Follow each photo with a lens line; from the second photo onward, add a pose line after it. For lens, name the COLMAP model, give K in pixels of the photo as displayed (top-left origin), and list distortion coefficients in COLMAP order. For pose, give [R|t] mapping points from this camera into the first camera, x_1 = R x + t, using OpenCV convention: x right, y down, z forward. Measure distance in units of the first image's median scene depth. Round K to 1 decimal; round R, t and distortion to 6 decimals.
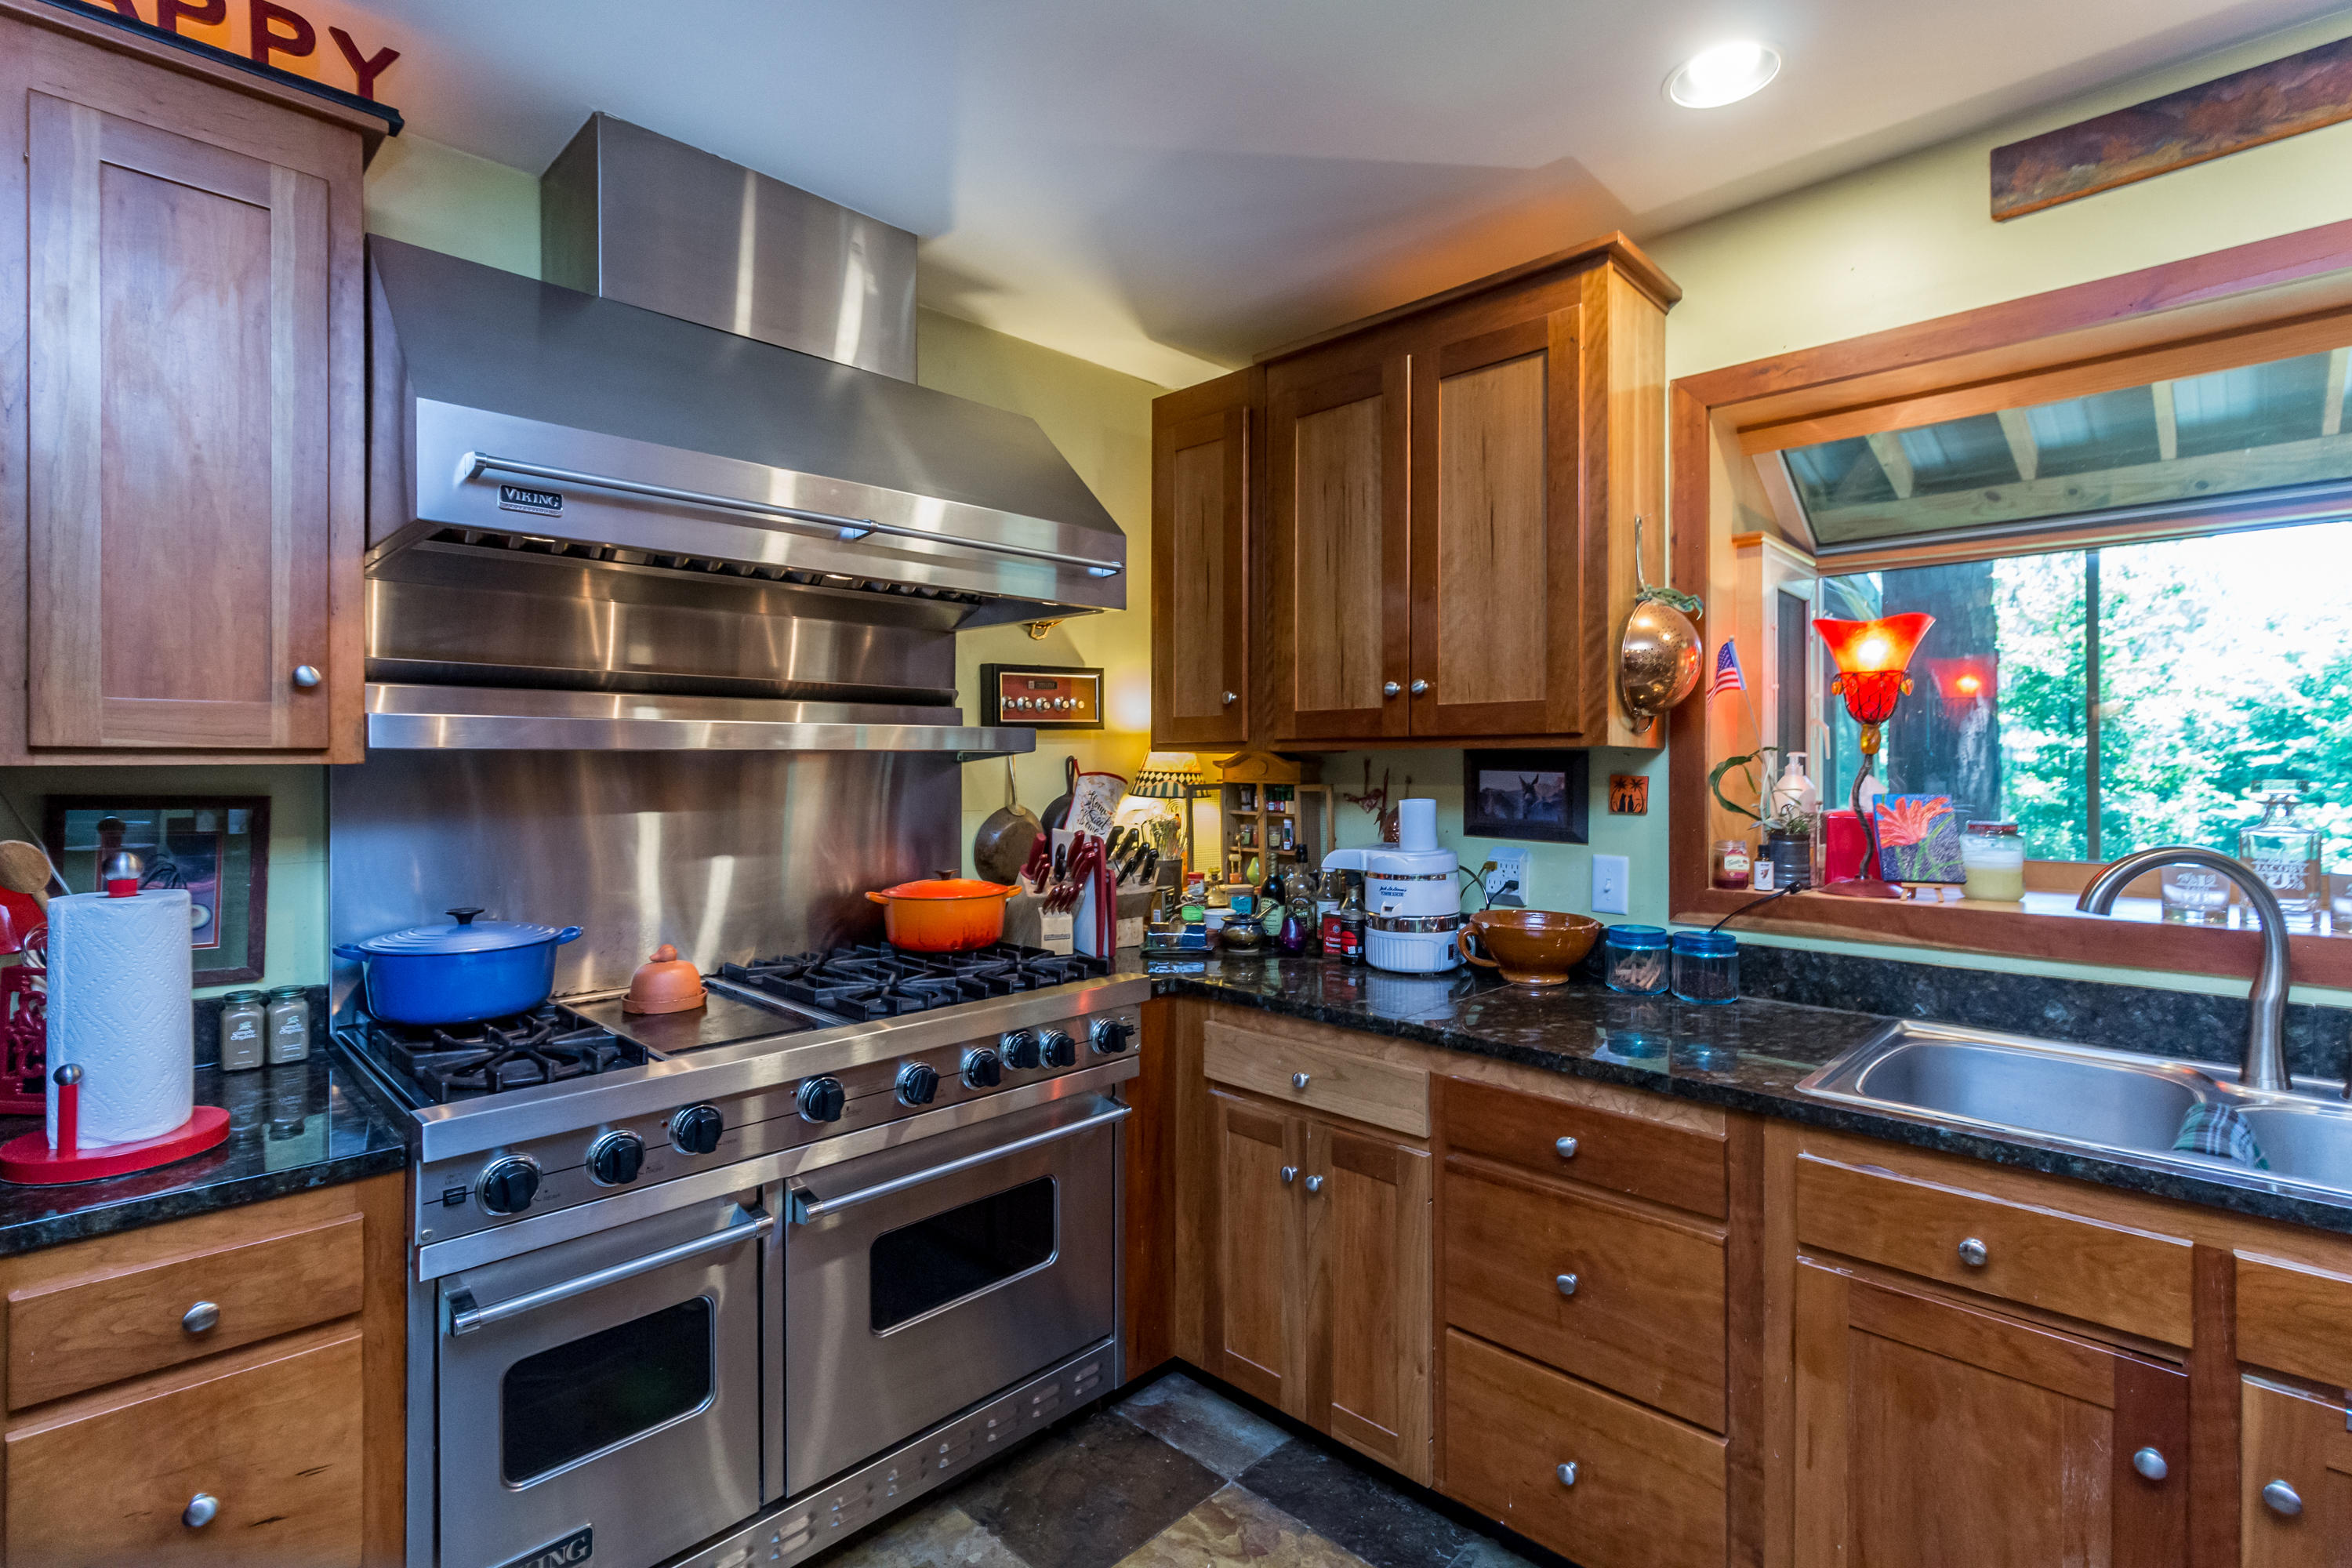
lens RADIAL K [[1096.6, 0, 1177.5], [0, 1096.6, 755.9], [0, 0, 1]] dist [0.000684, 0.000203]
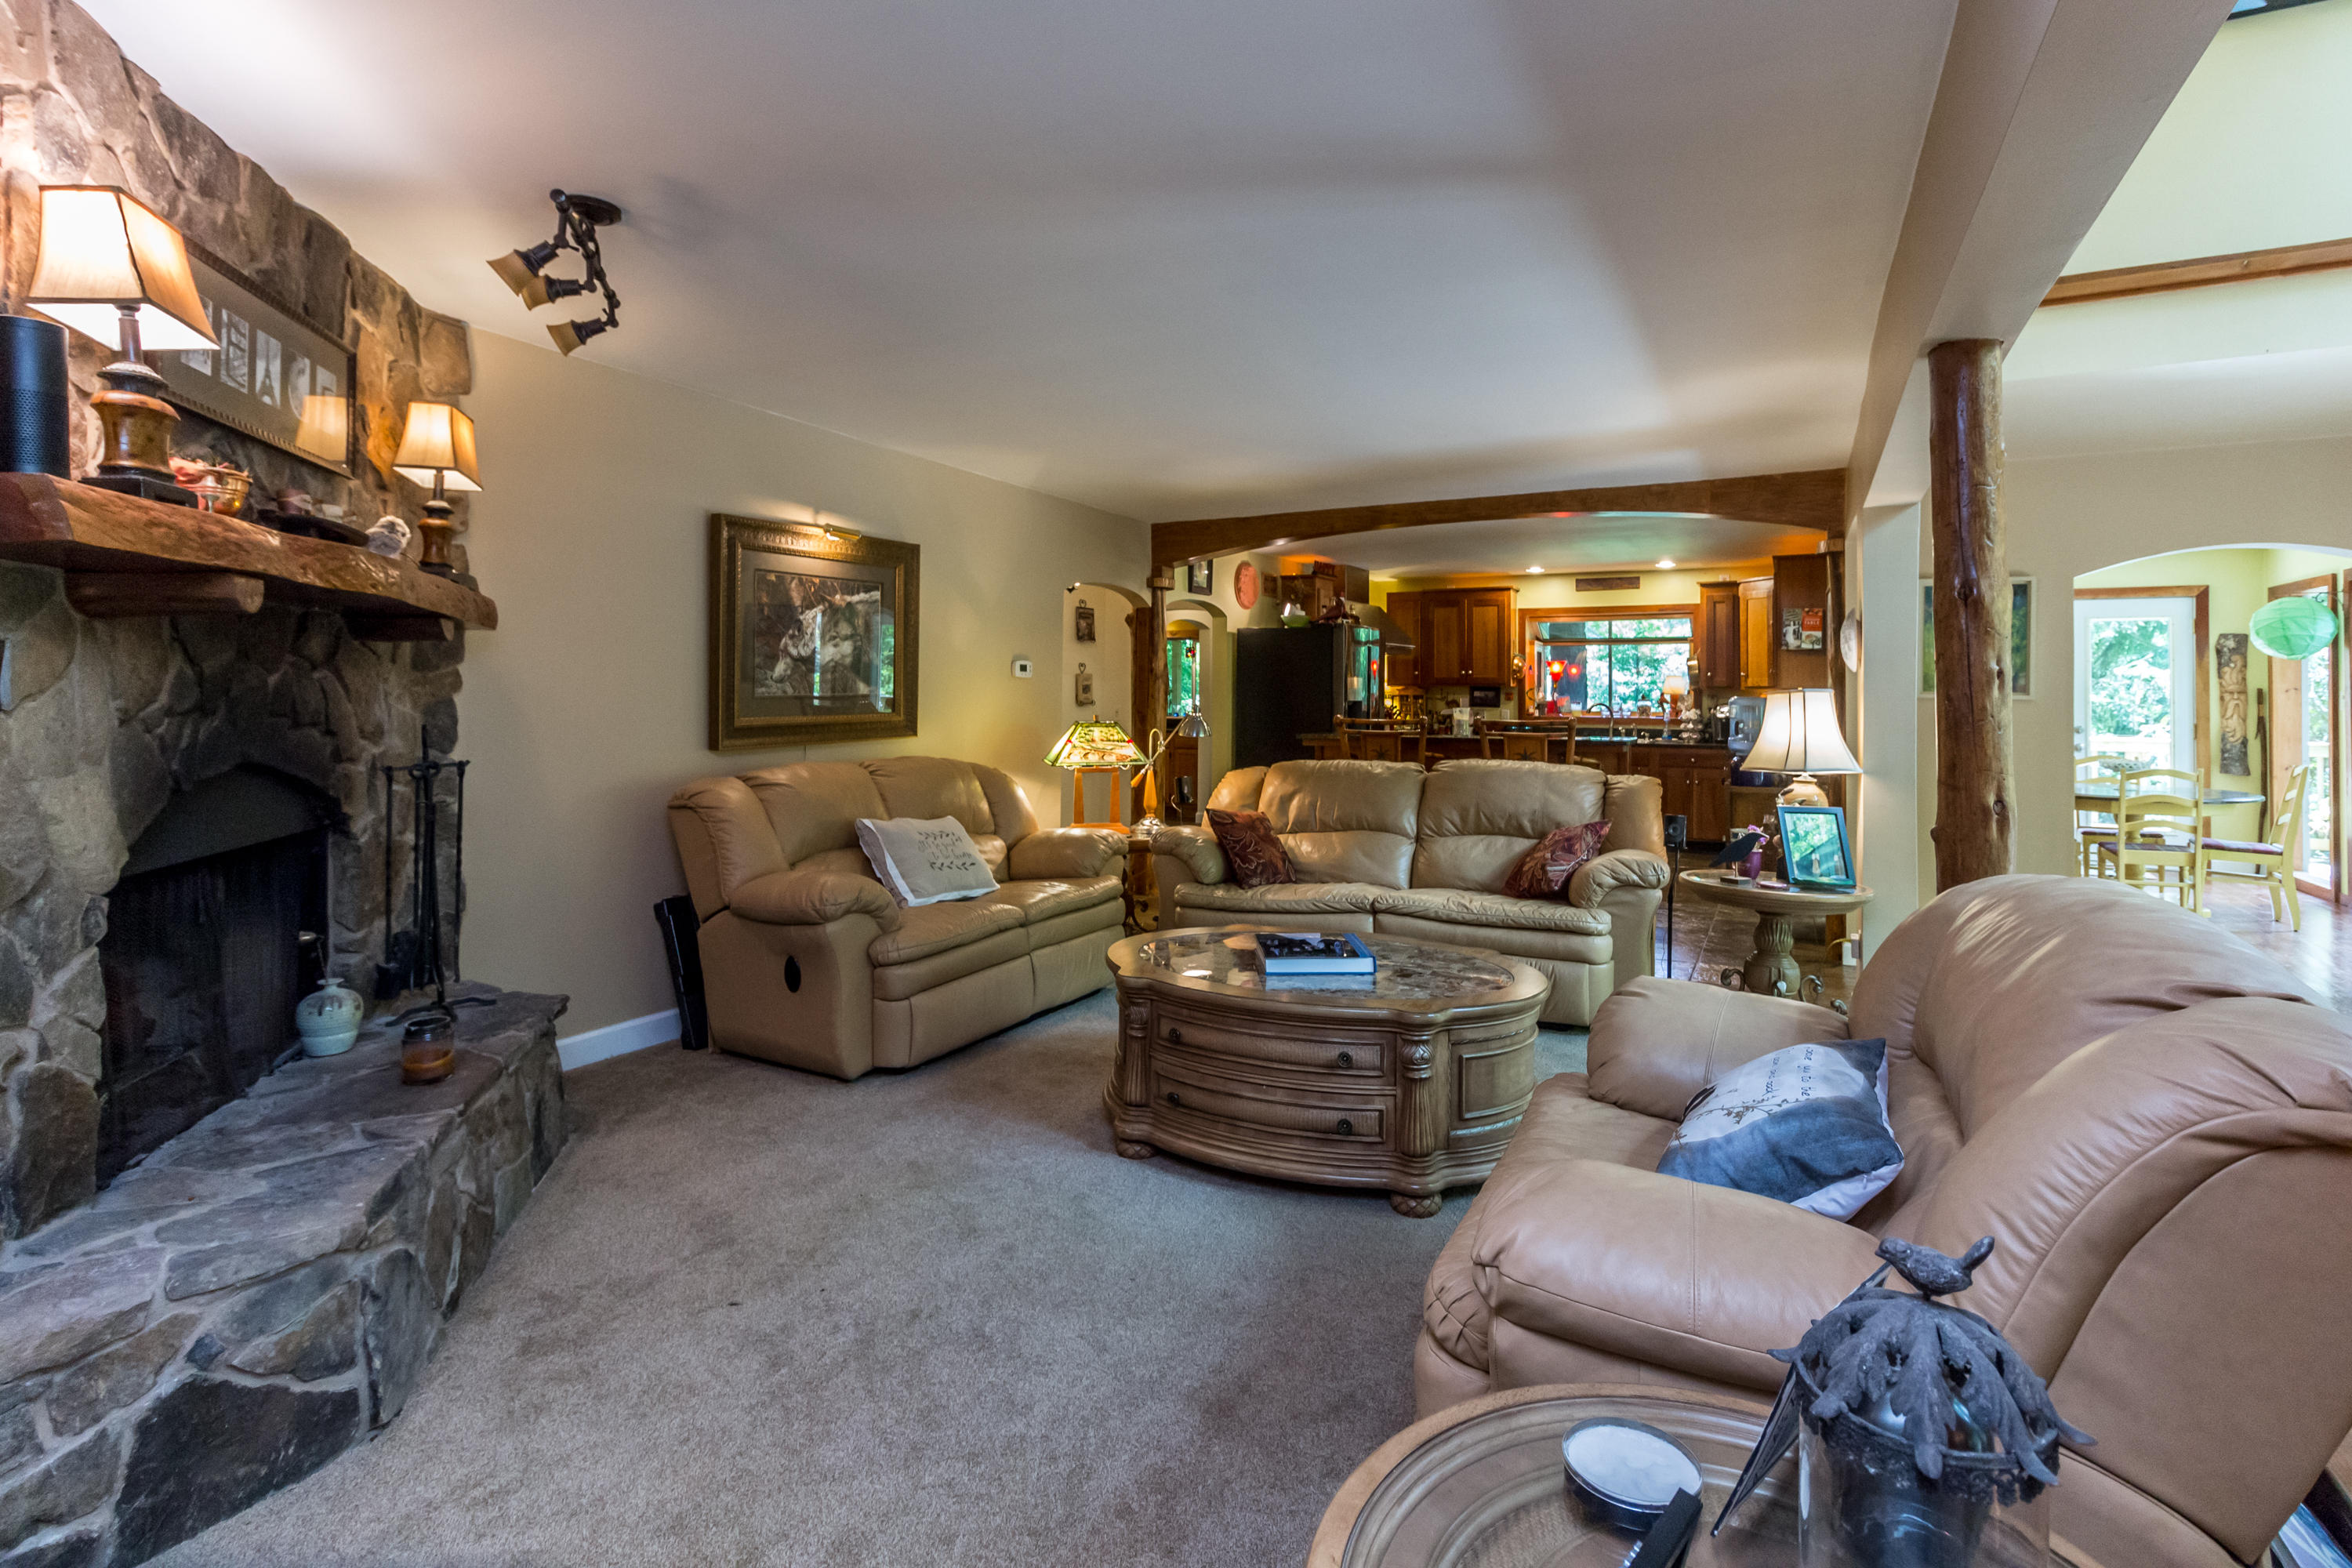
lens RADIAL K [[1096.6, 0, 1194.4], [0, 1096.6, 676.1], [0, 0, 1]] dist [0.000684, 0.000203]
pose [[0.962262, 0.005867, 0.272062, -2.190385], [-0.004804, 0.999978, -0.004574, -0.023760], [-0.272083, 0.003095, 0.962269, -3.184607]]
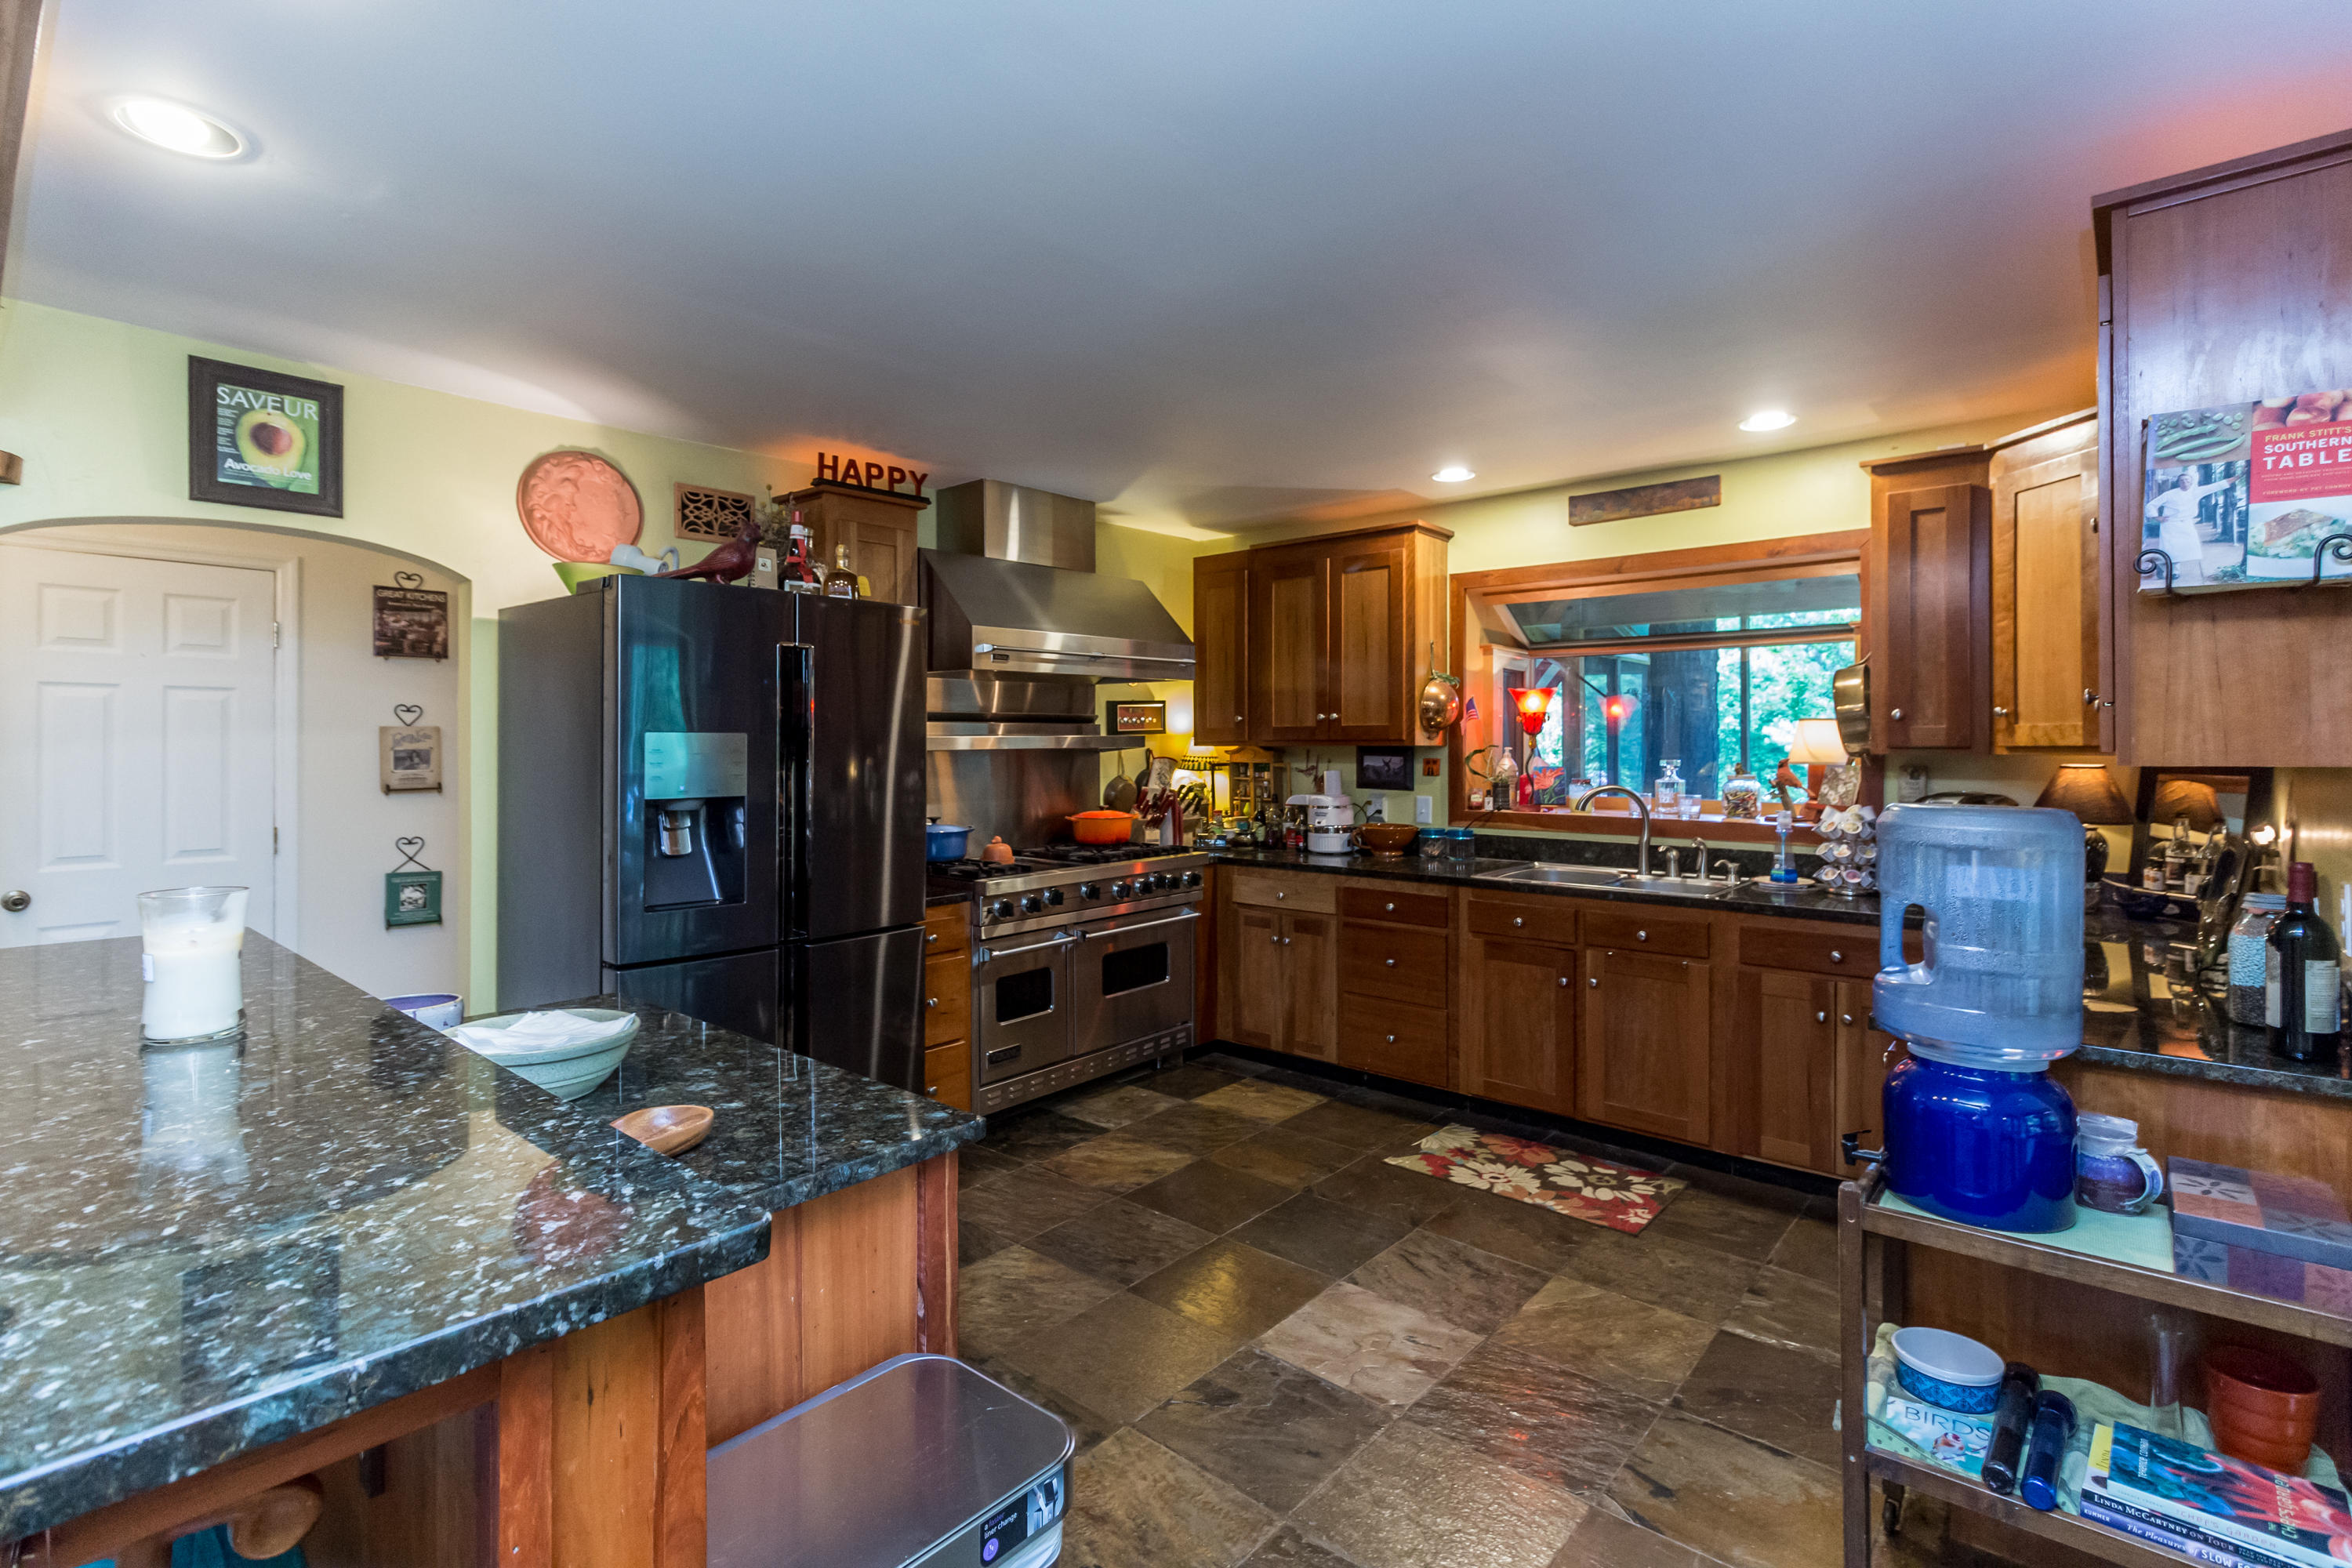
lens RADIAL K [[1096.6, 0, 1161.2], [0, 1096.6, 734.2], [0, 0, 1]] dist [0.000684, 0.000203]
pose [[0.998937, -0.002820, 0.046020, -0.213402], [0.002734, 0.999994, 0.001925, -0.034999], [-0.046025, -0.001797, 0.998939, -1.123672]]
